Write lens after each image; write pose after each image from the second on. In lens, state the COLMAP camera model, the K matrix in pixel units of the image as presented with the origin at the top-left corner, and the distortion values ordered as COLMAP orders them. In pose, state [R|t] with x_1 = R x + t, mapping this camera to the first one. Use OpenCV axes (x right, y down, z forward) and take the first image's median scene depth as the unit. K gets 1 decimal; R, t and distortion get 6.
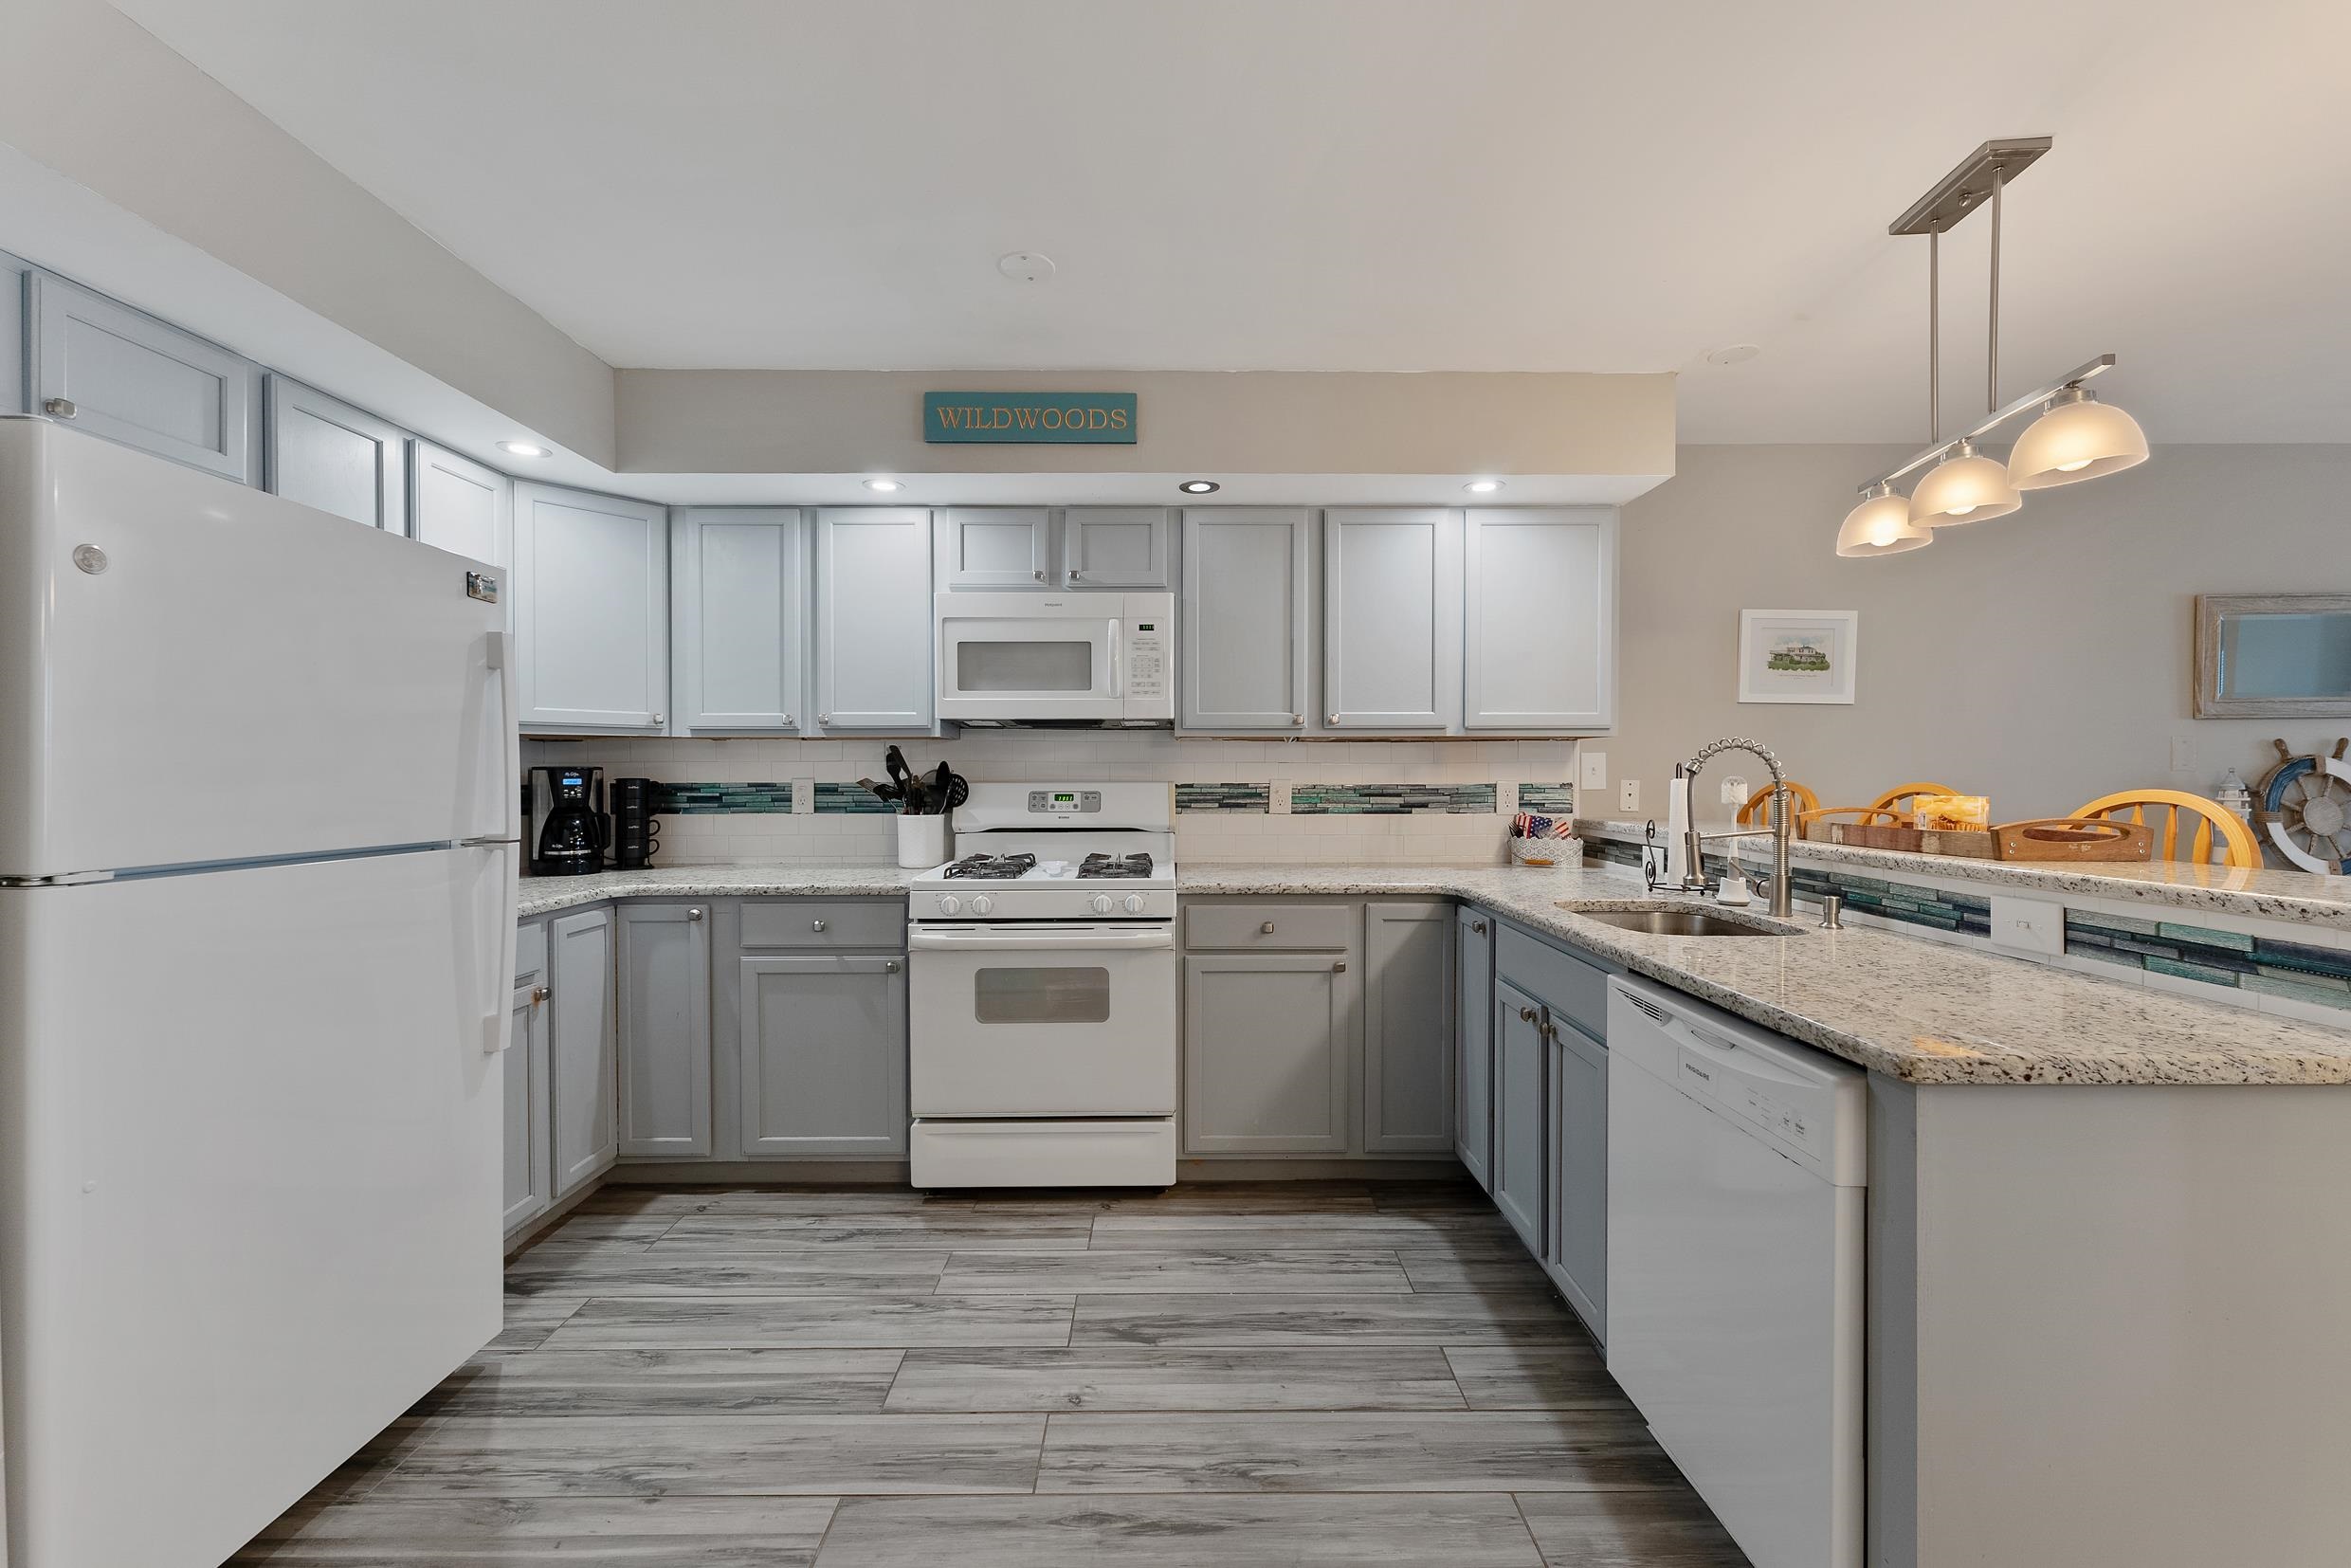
lens RADIAL K [[946.7, 0, 1160.4], [0, 946.7, 778.1], [0, 0, 1]] dist [0.000729, -0.000655]
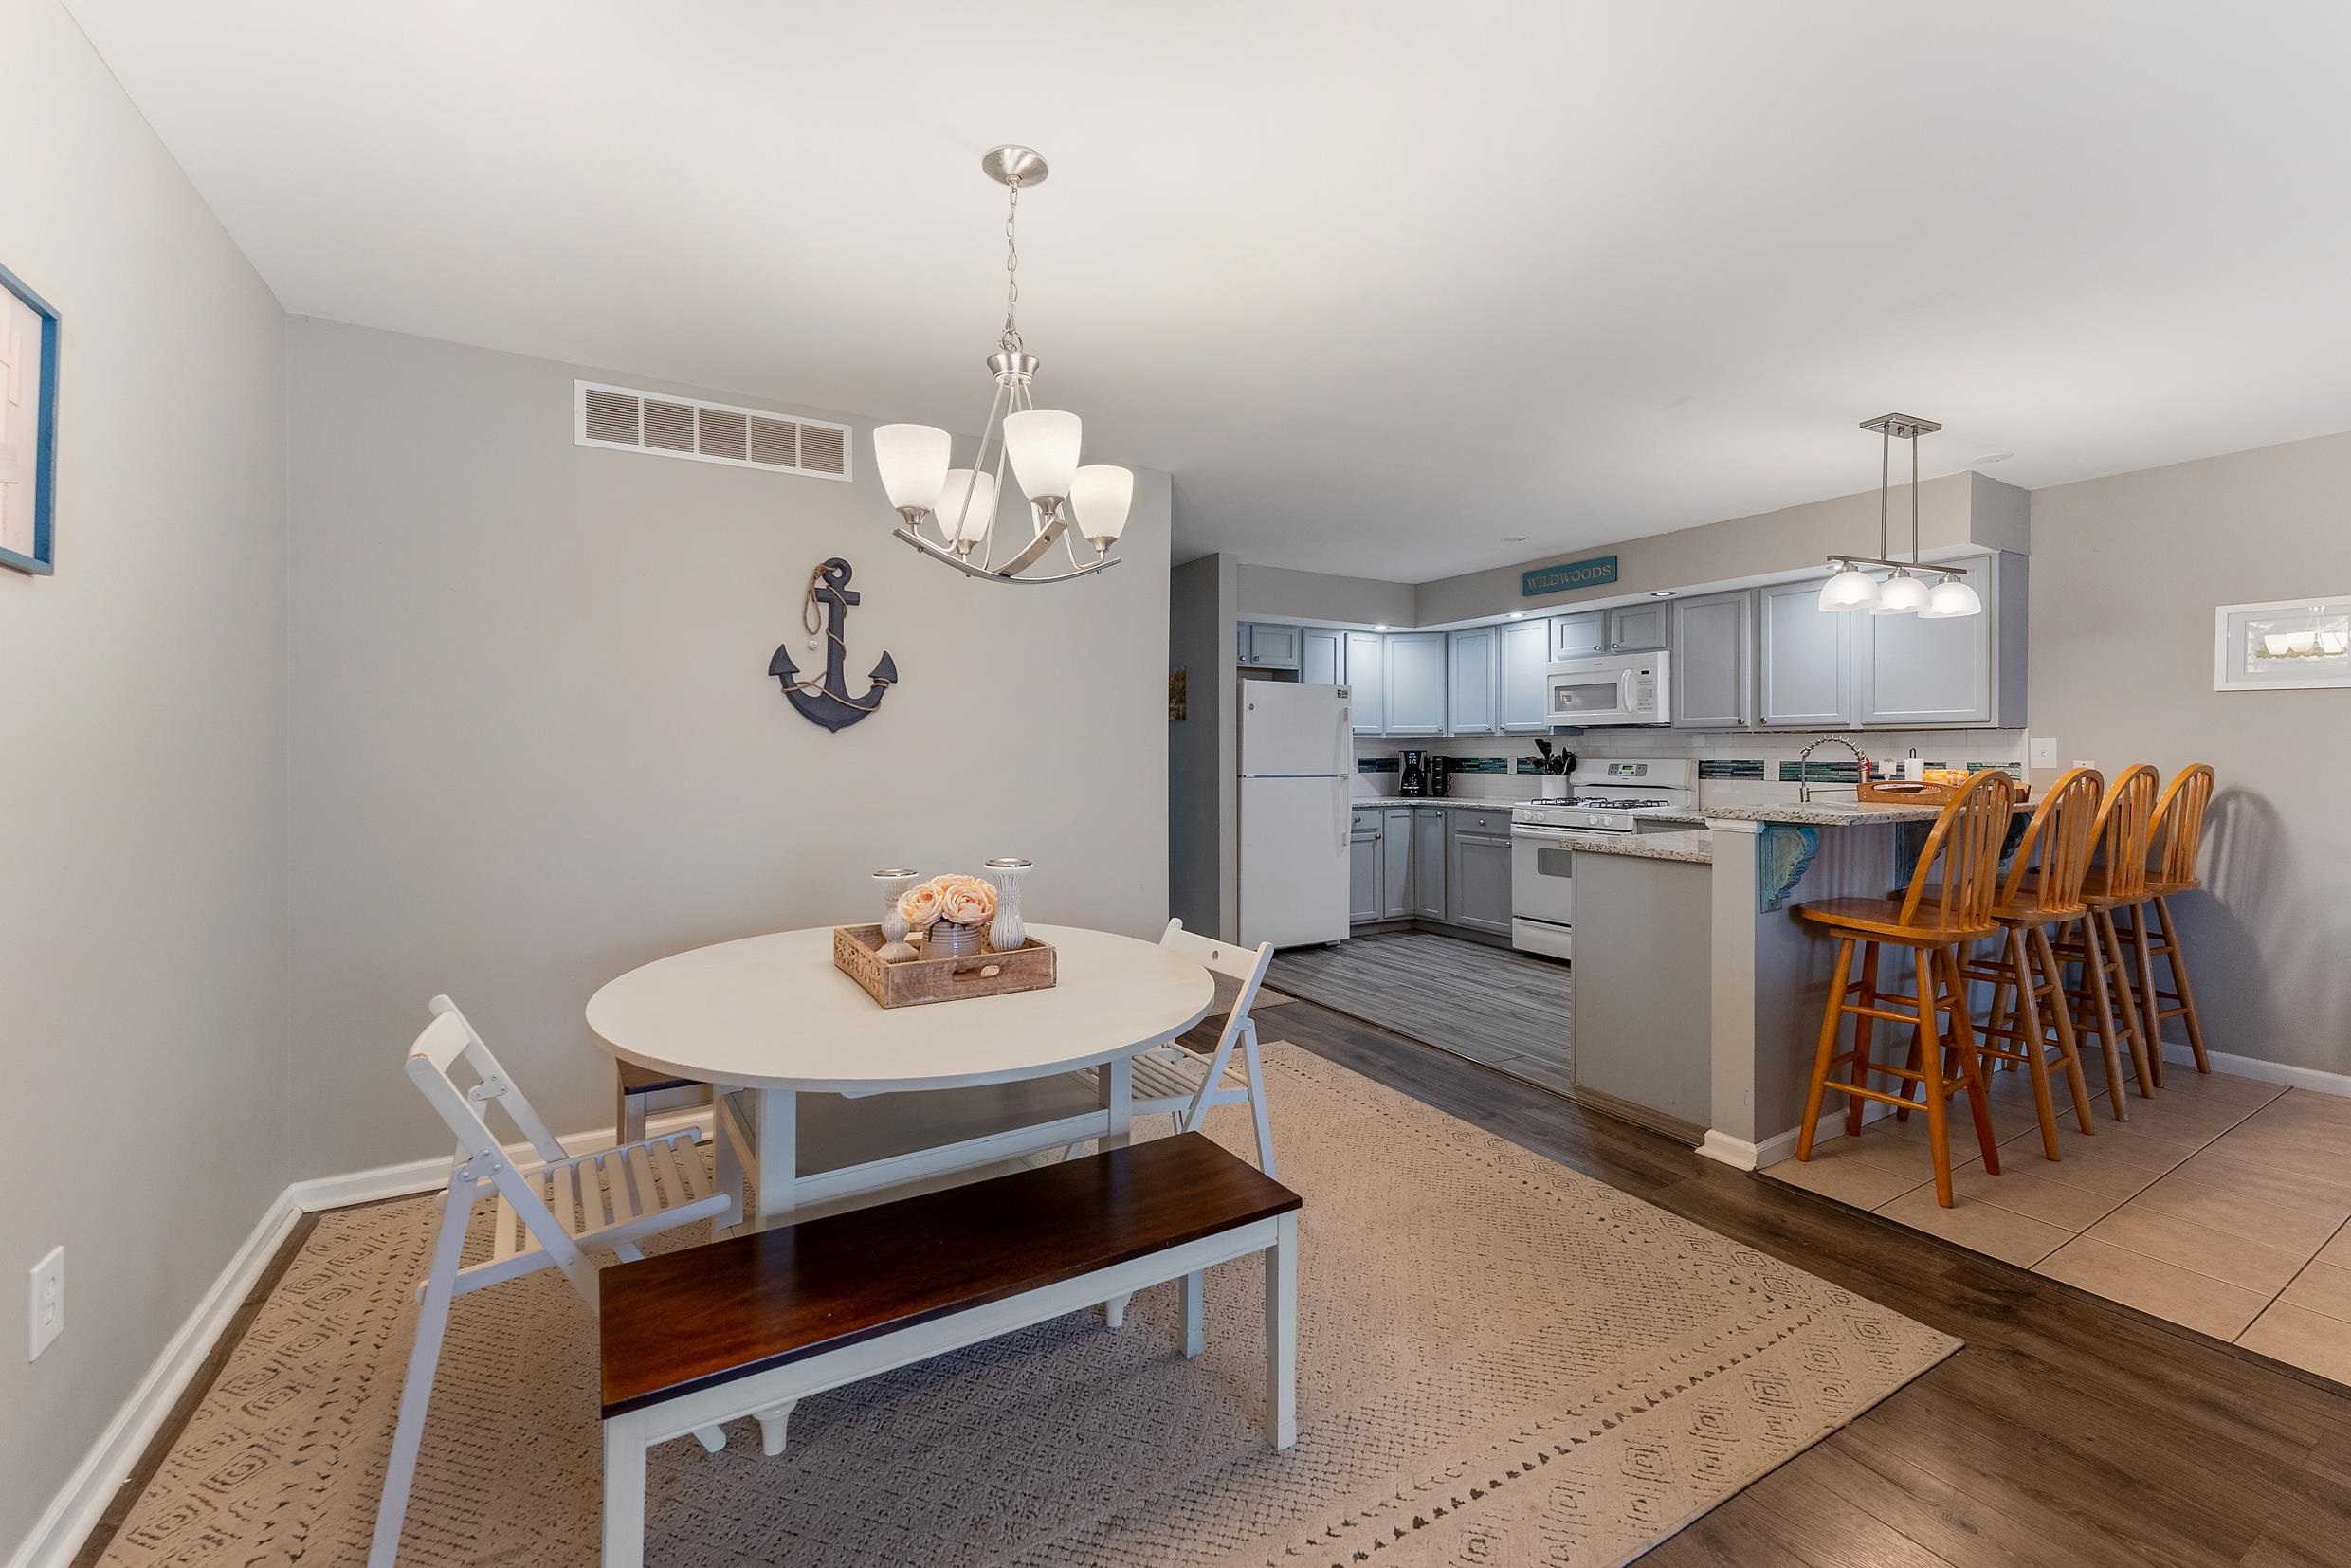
lens RADIAL K [[946.7, 0, 1159.2], [0, 946.7, 754.6], [0, 0, 1]] dist [0.000729, -0.000655]
pose [[0.497819, 0.003500, -0.867274, 1.039112], [-0.003701, 0.999991, 0.001912, -0.003840], [0.867273, 0.002258, 0.497828, -0.661357]]
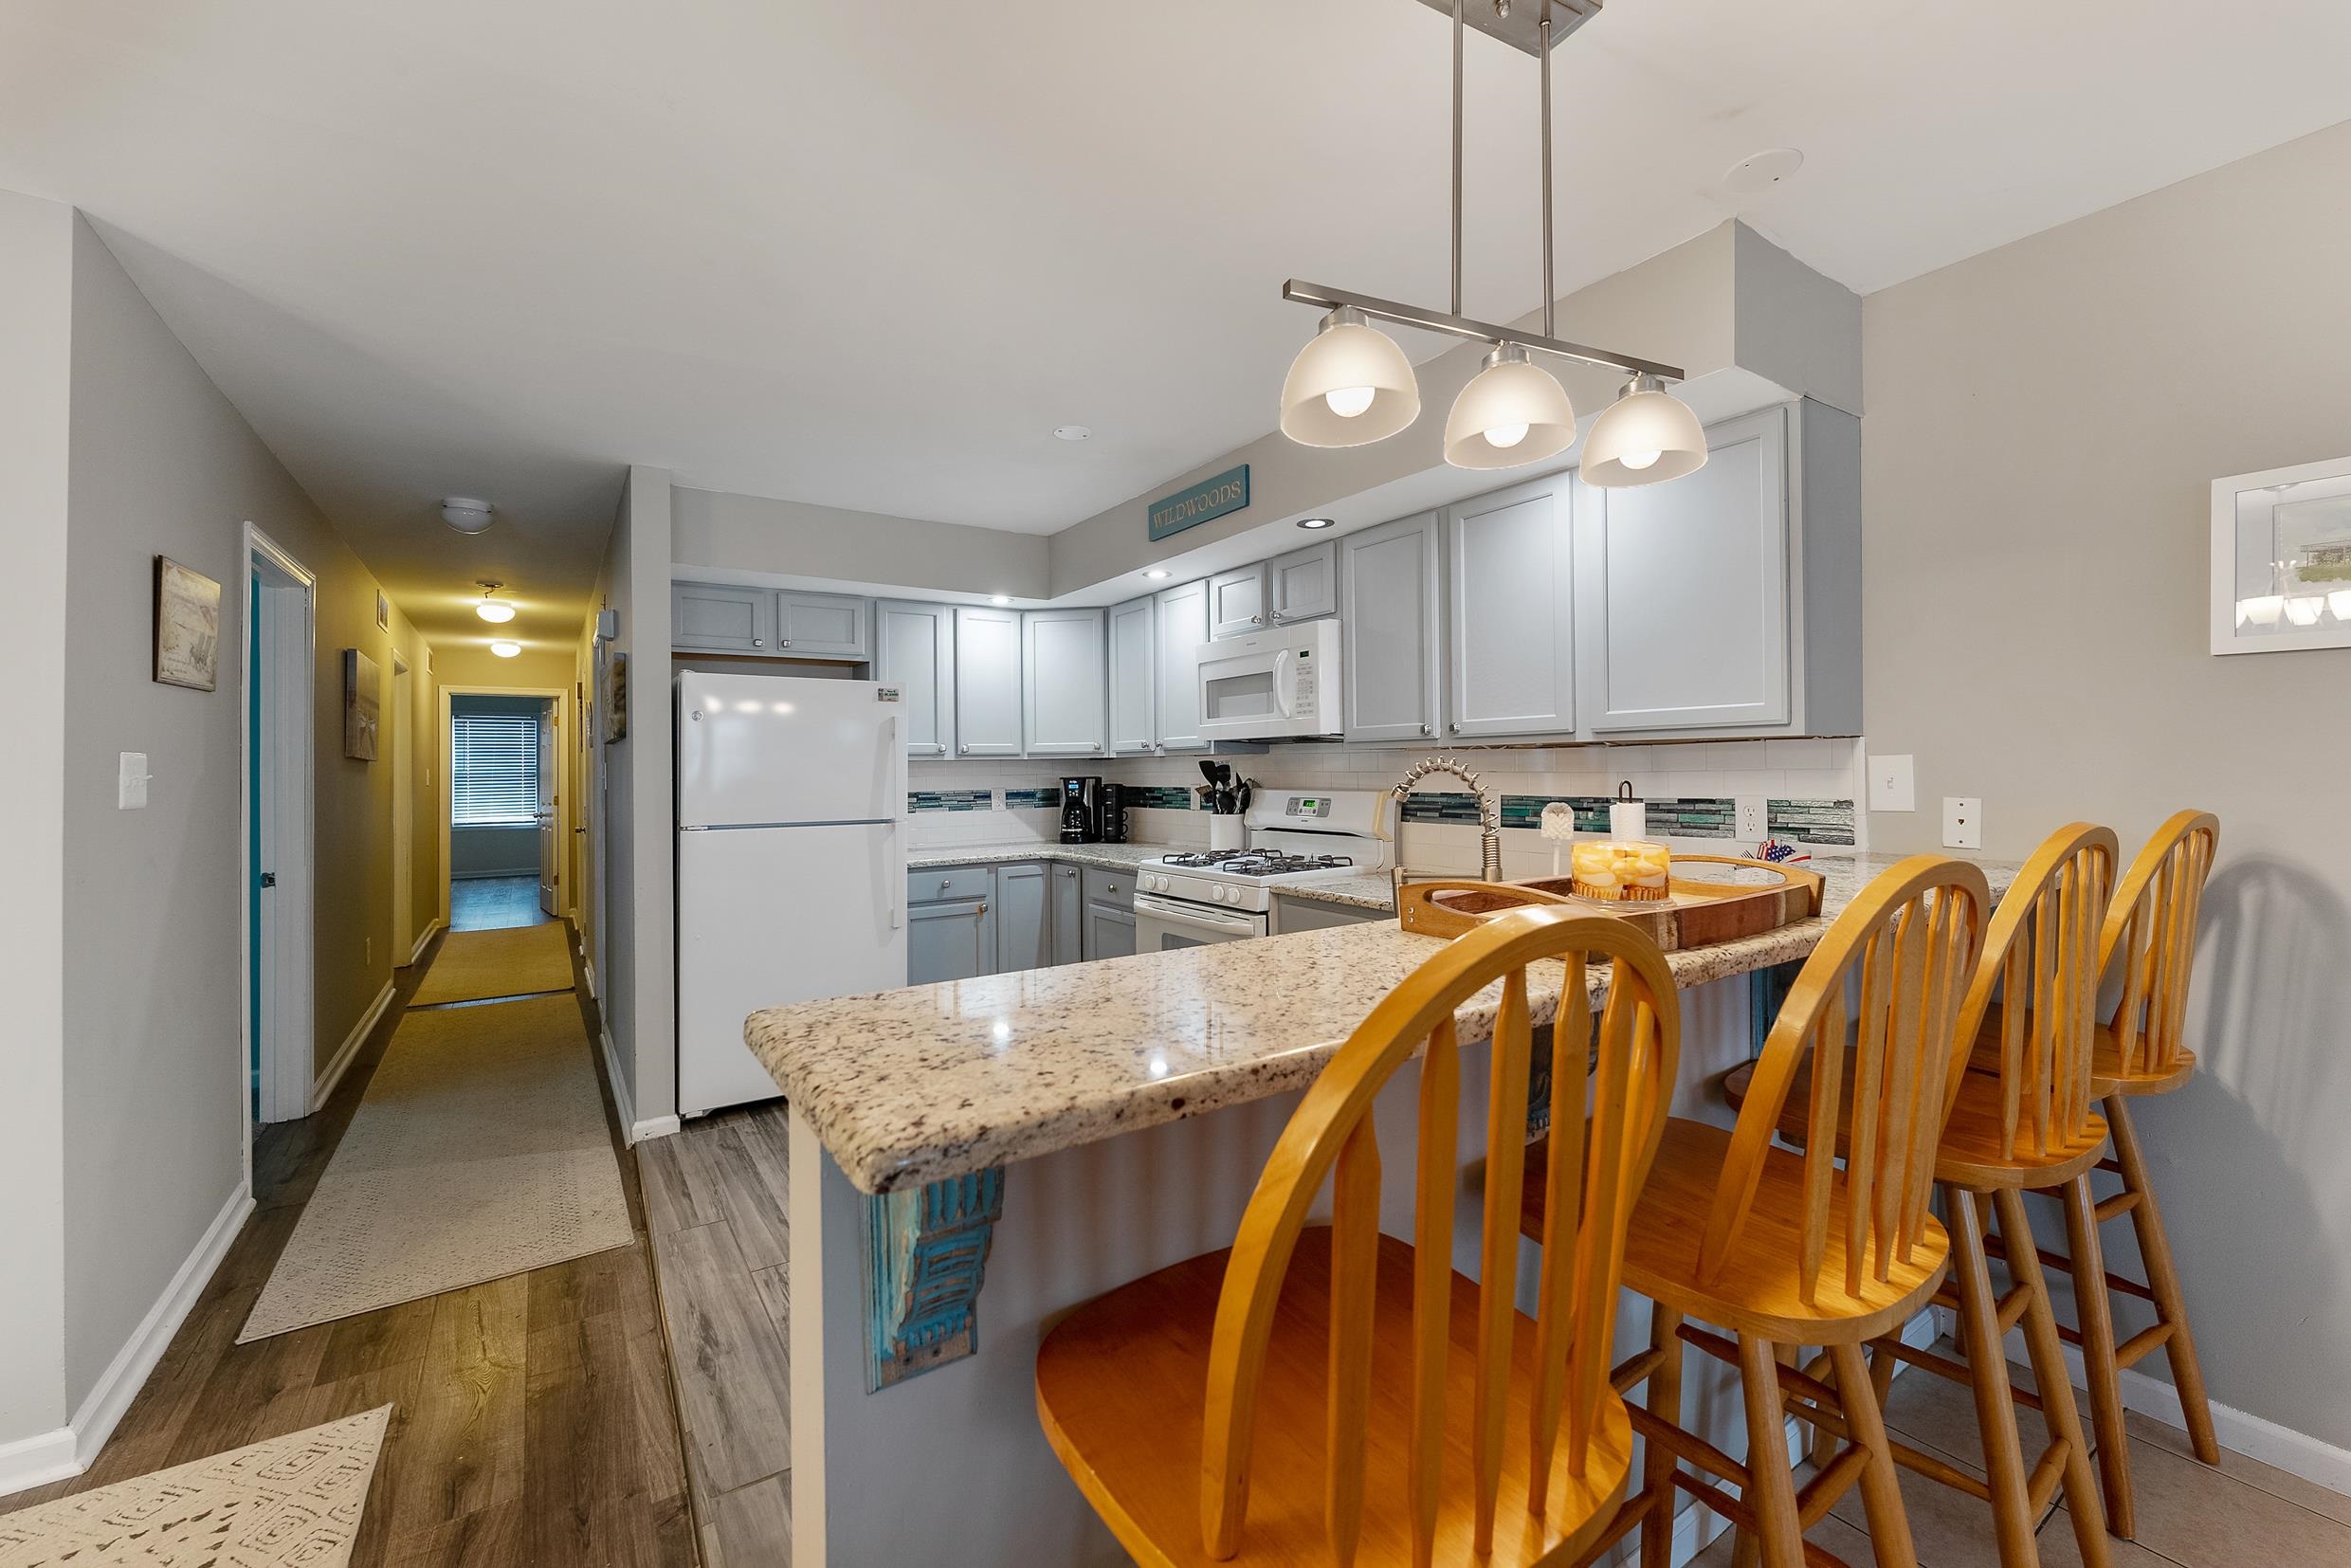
lens RADIAL K [[946.7, 0, 1165.0], [0, 946.7, 765.1], [0, 0, 1]] dist [0.000729, -0.000655]
pose [[0.547560, -0.008431, -0.836724, 0.799658], [0.008892, 0.999951, -0.004257, -0.023566], [0.836719, -0.005110, 0.547609, 0.237398]]
